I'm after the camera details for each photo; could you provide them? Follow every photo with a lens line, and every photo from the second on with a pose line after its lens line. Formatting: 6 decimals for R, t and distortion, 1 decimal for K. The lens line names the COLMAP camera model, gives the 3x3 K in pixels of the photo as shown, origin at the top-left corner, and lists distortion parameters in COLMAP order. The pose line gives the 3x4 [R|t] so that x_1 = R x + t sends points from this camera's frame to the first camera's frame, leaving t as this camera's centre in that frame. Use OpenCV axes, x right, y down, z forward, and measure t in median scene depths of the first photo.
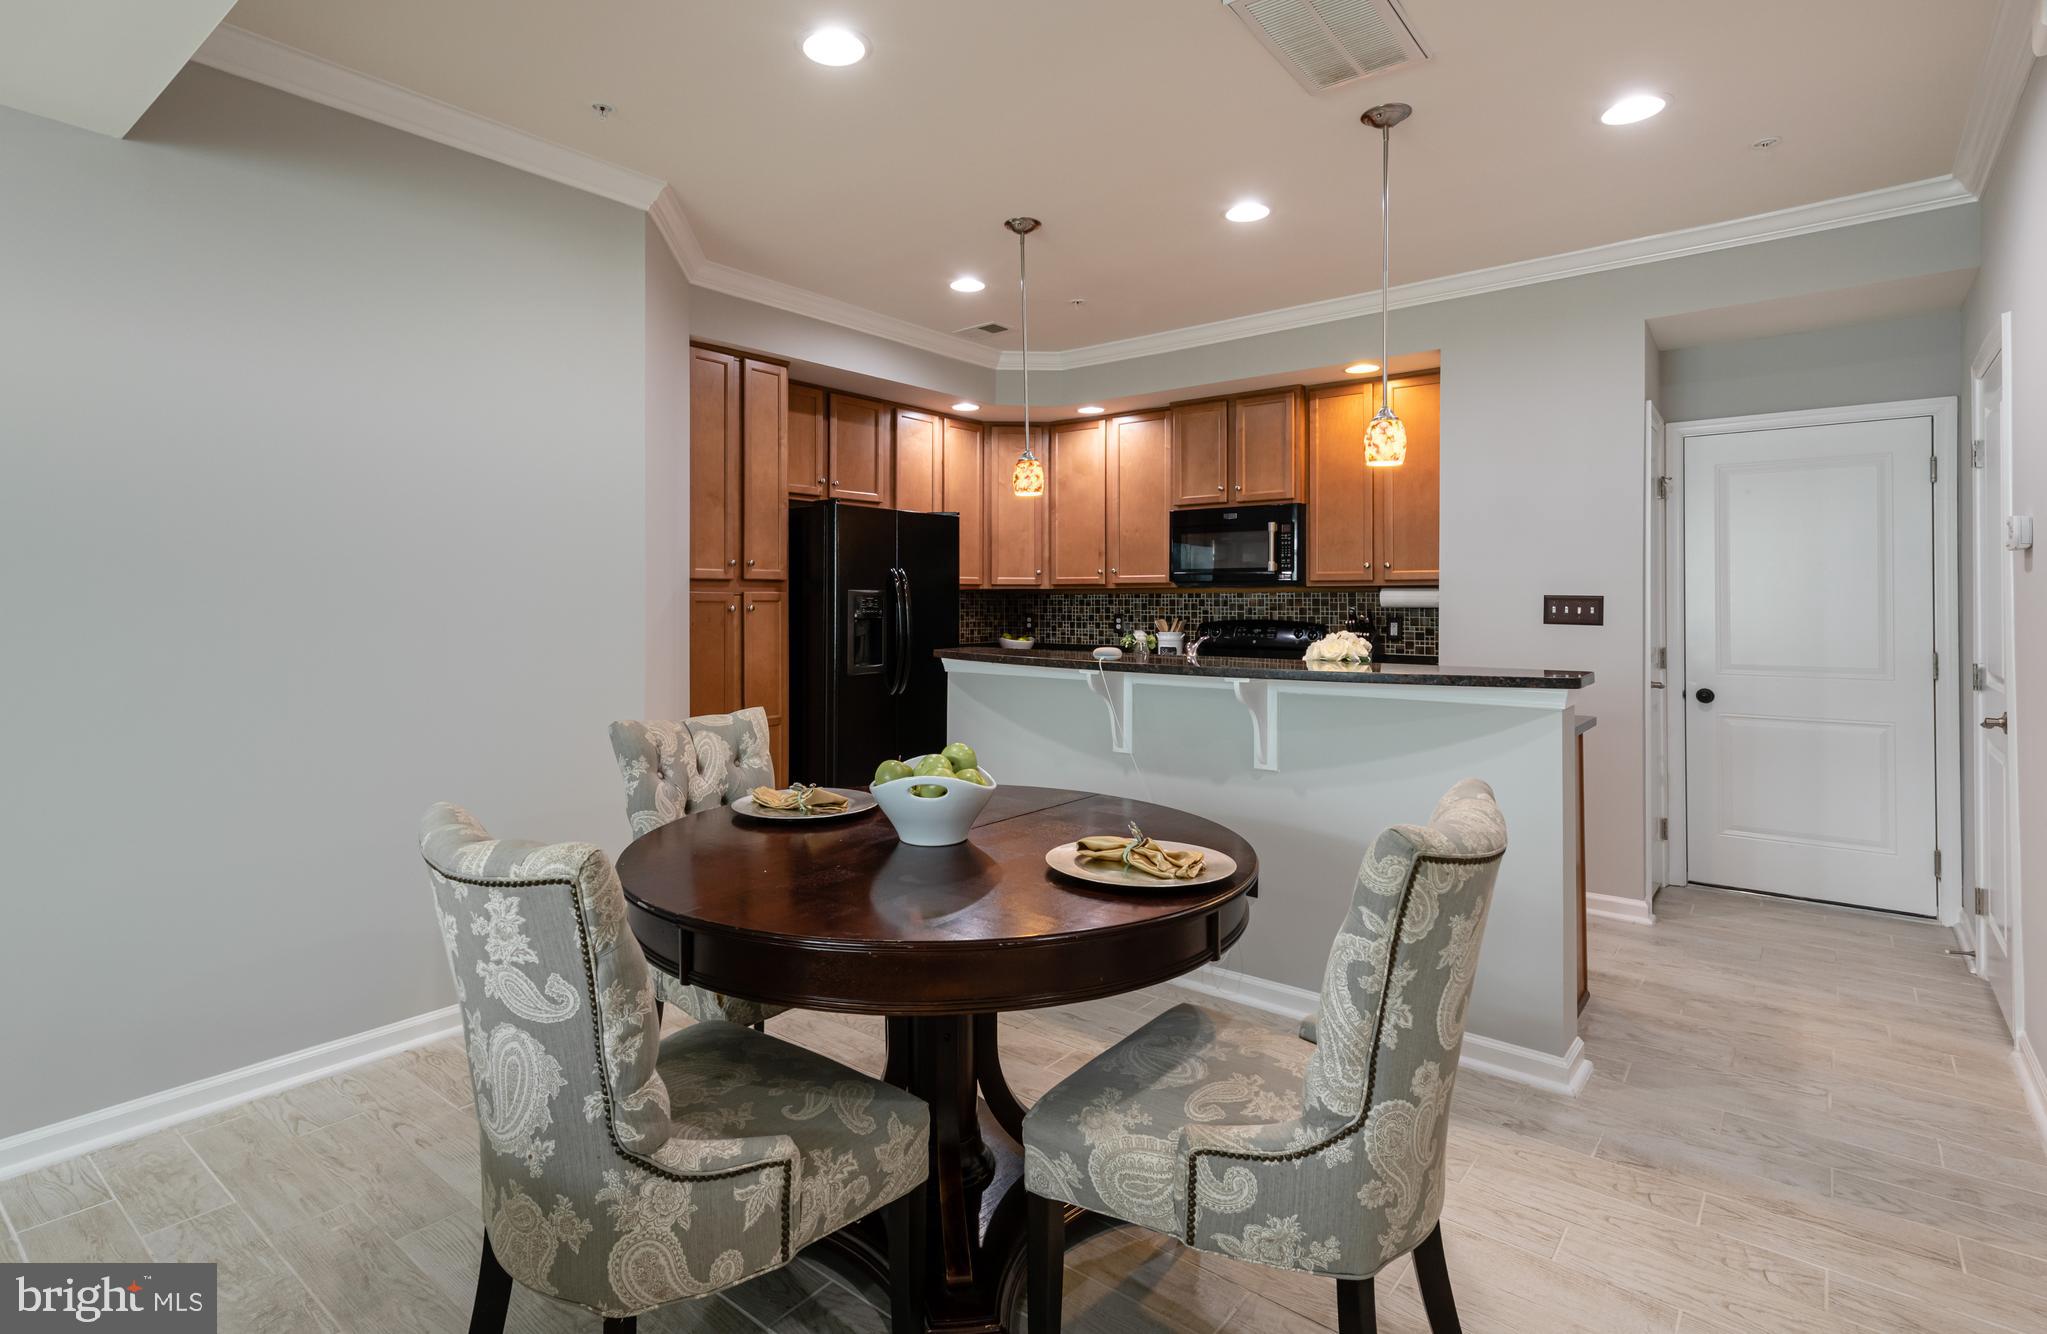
lens RADIAL K [[1012.2, 0, 976.6], [0, 1012.2, 590.7], [0, 0, 1]] dist [0.017689, 0.000505]
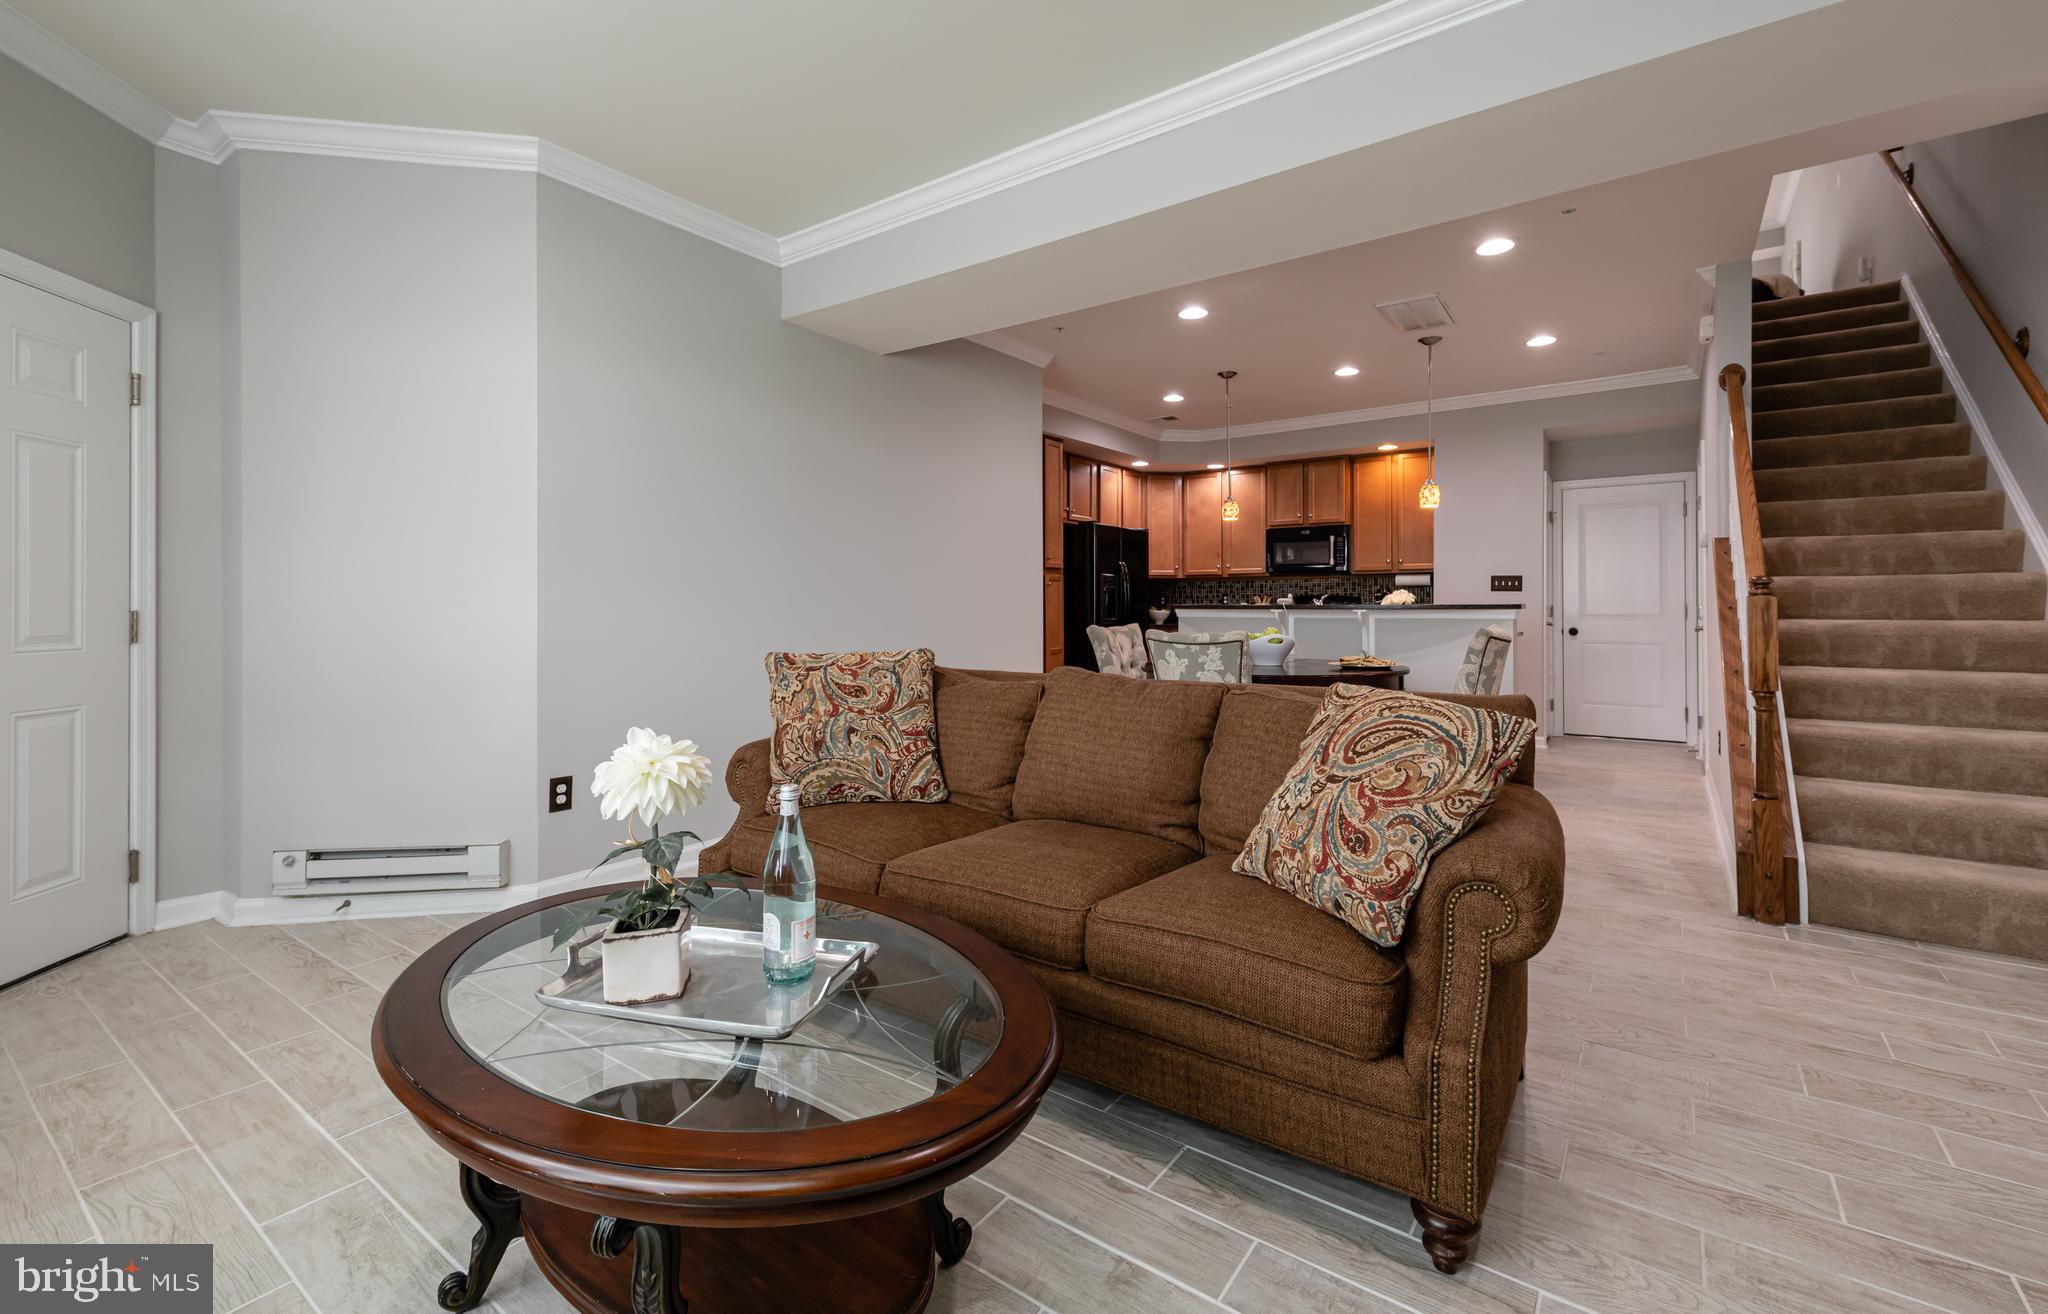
lens RADIAL K [[873.4, 0, 1051.6], [0, 873.4, 601.6], [0, 0, 1]] dist [0.008479, -0.000534]
pose [[0.996560, -0.001416, 0.082863, -0.294183], [0.001107, 0.999992, 0.003765, 0.035647], [-0.082868, -0.003660, 0.996554, -0.410683]]
